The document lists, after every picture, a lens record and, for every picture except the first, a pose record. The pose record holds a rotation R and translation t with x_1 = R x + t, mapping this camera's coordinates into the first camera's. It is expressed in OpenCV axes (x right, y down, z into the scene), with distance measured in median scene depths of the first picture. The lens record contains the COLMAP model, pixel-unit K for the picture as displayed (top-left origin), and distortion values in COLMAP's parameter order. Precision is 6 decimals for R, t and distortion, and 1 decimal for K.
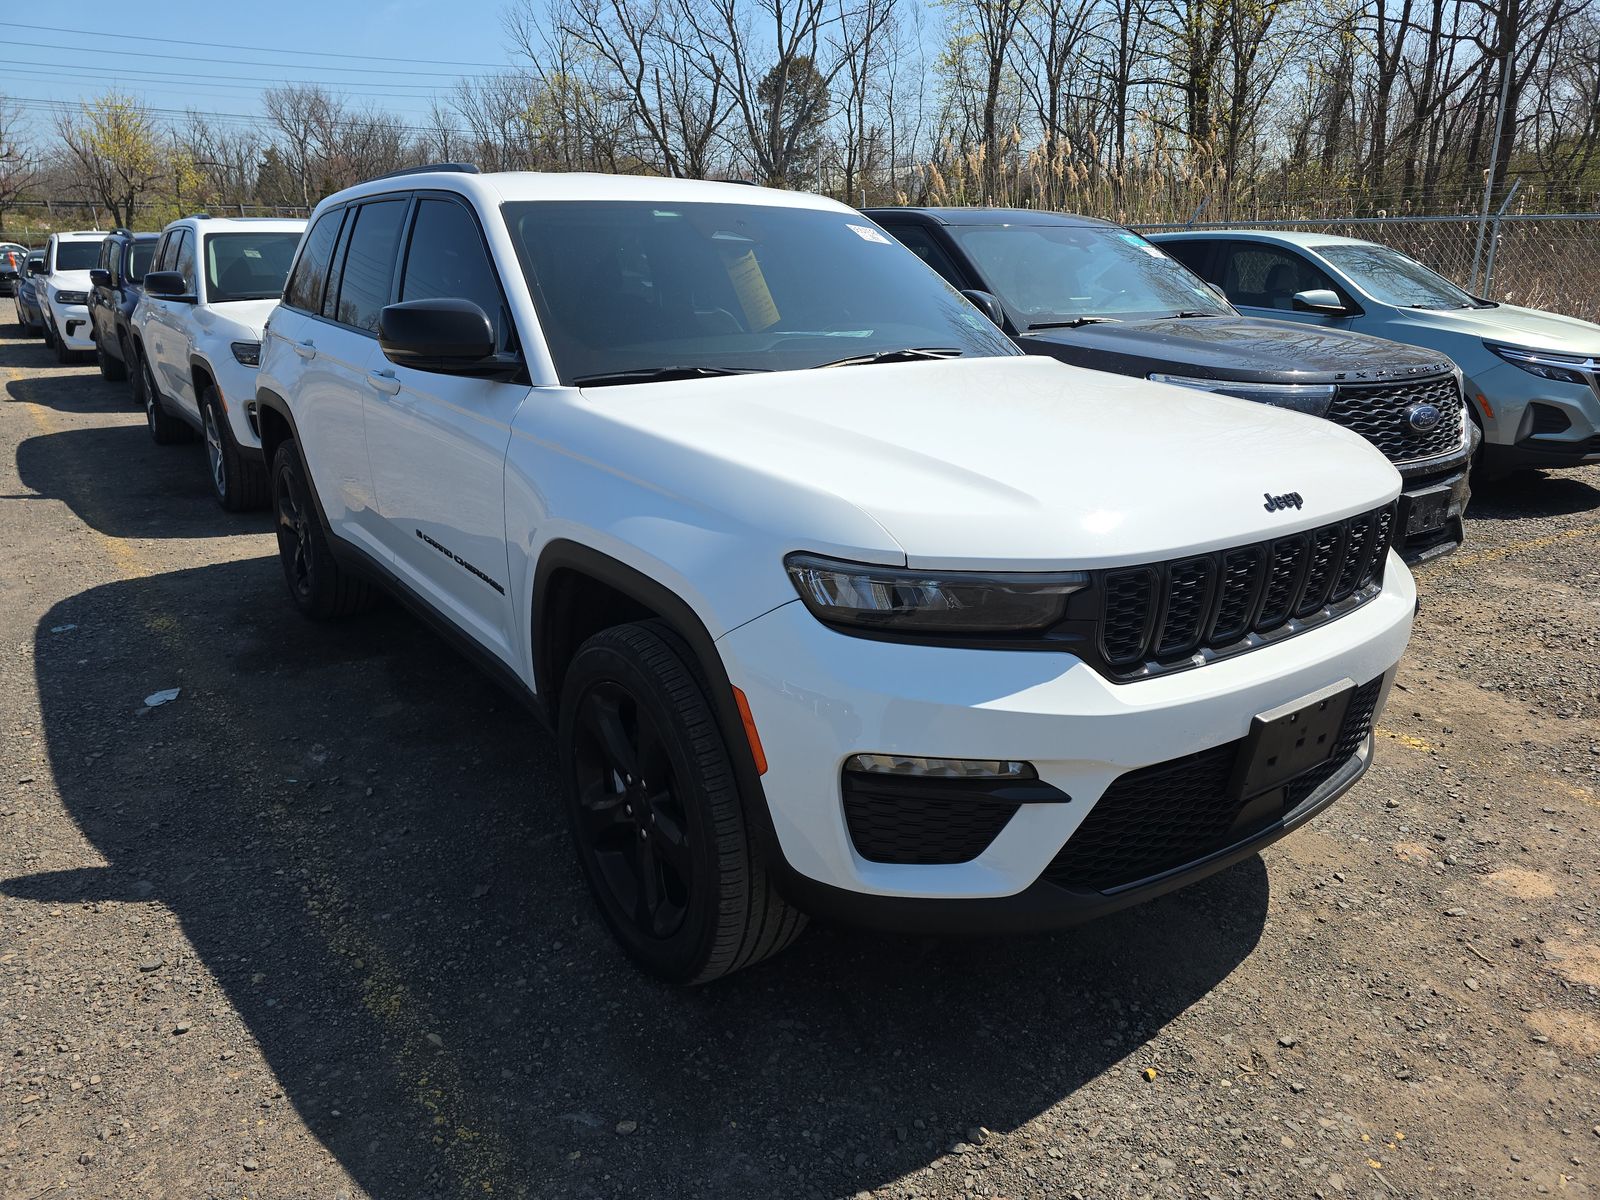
lens RADIAL K [[1064.1, 0, 814.4], [0, 1064.1, 586.5], [0, 0, 1]] dist [0.053394, -0.045145]
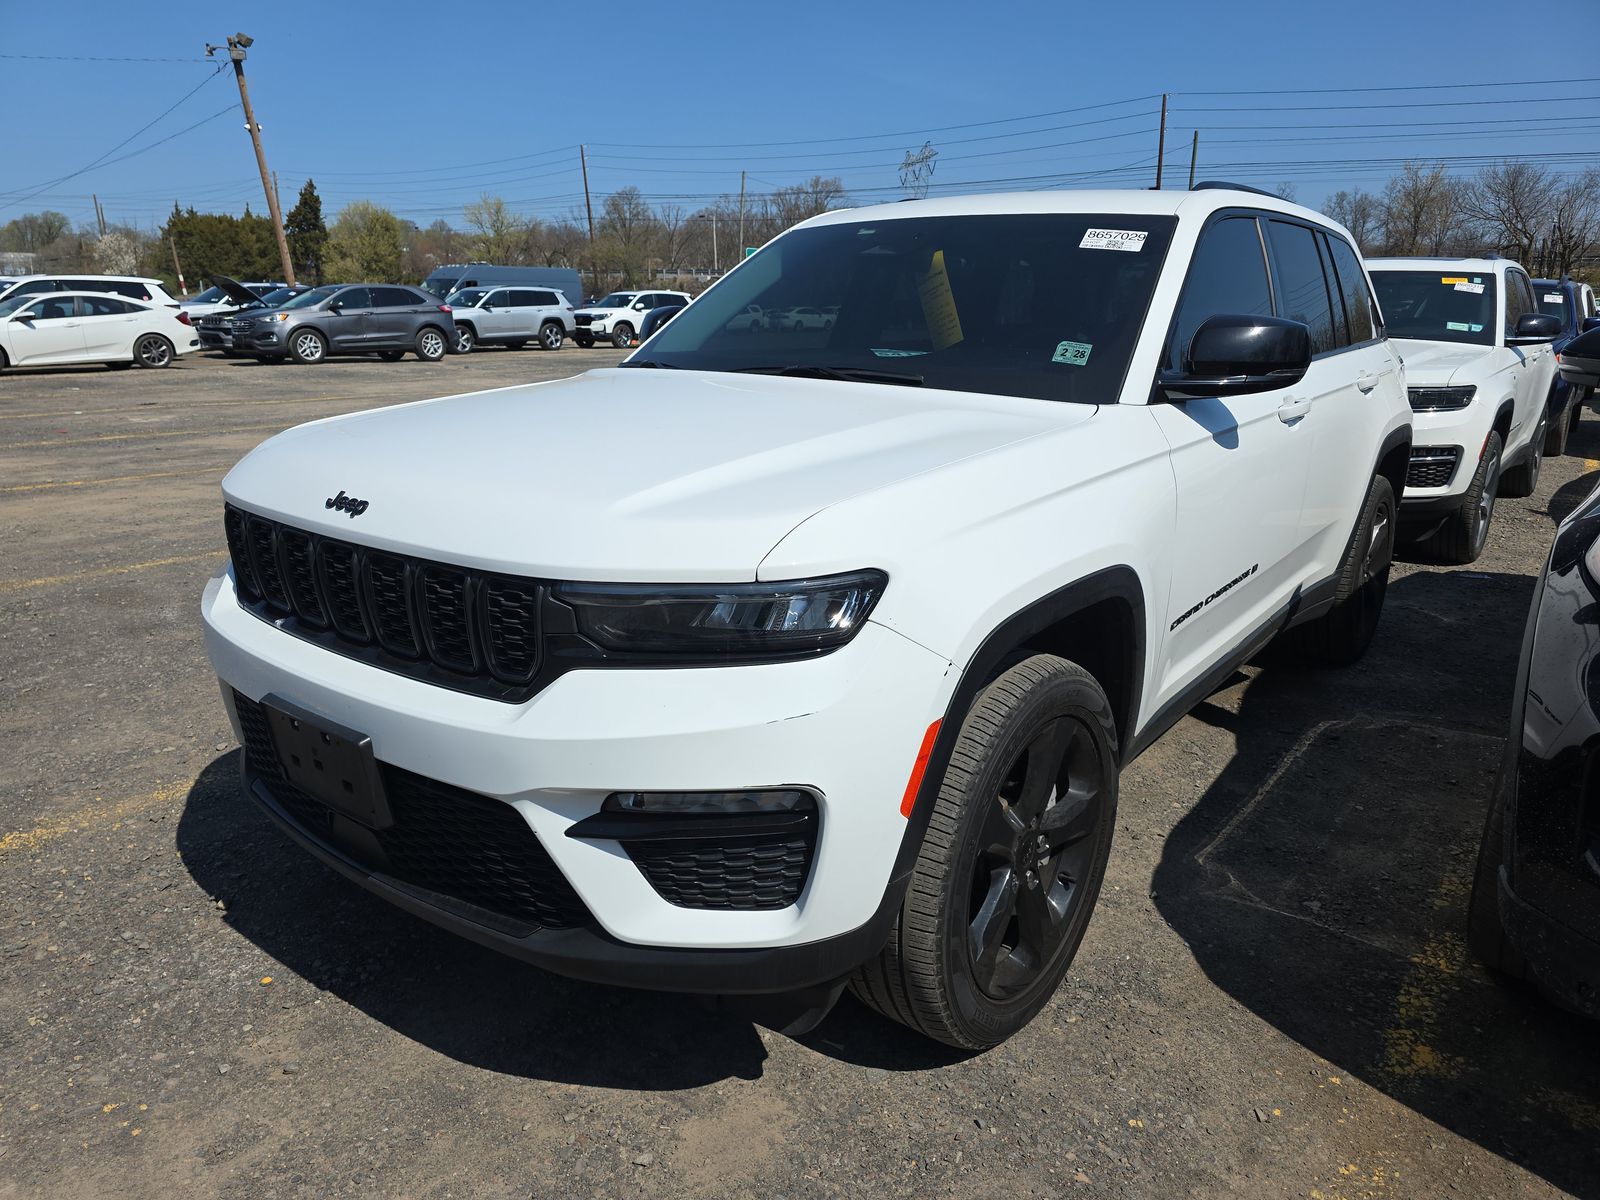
lens RADIAL K [[1093.6, 0, 800.0], [0, 1093.6, 600.0], [0, 0, 1]] dist [0.004412, 0.000078]
pose [[0.268794, 0.251557, -0.929768, 1.317599], [-0.290592, 0.941494, 0.170720, -0.252744], [0.918317, 0.224295, 0.326168, 0.973719]]
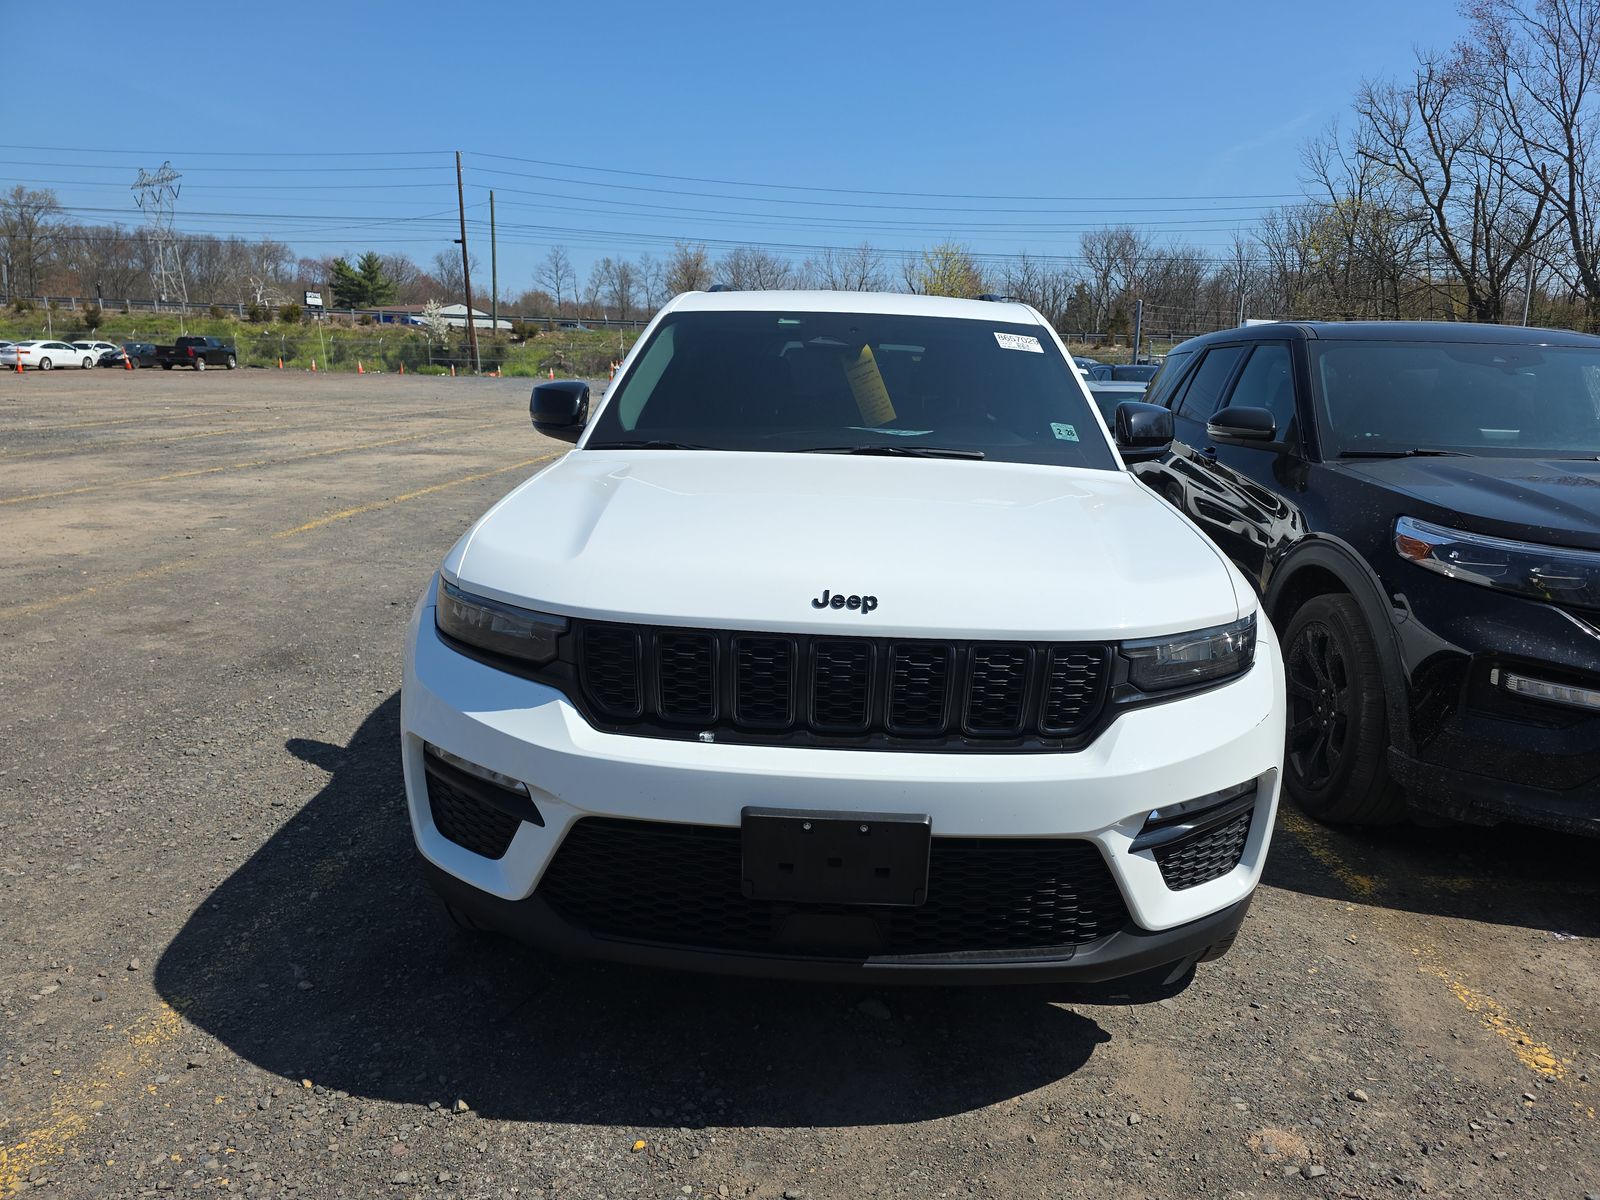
lens RADIAL K [[1064.1, 0, 814.4], [0, 1064.1, 586.5], [0, 0, 1]] dist [0.053394, -0.045145]
pose [[0.791427, 0.147359, -0.593235, 0.889735], [-0.210025, 0.976976, -0.037512, -0.046391], [0.574049, 0.154283, 0.804155, 0.196616]]
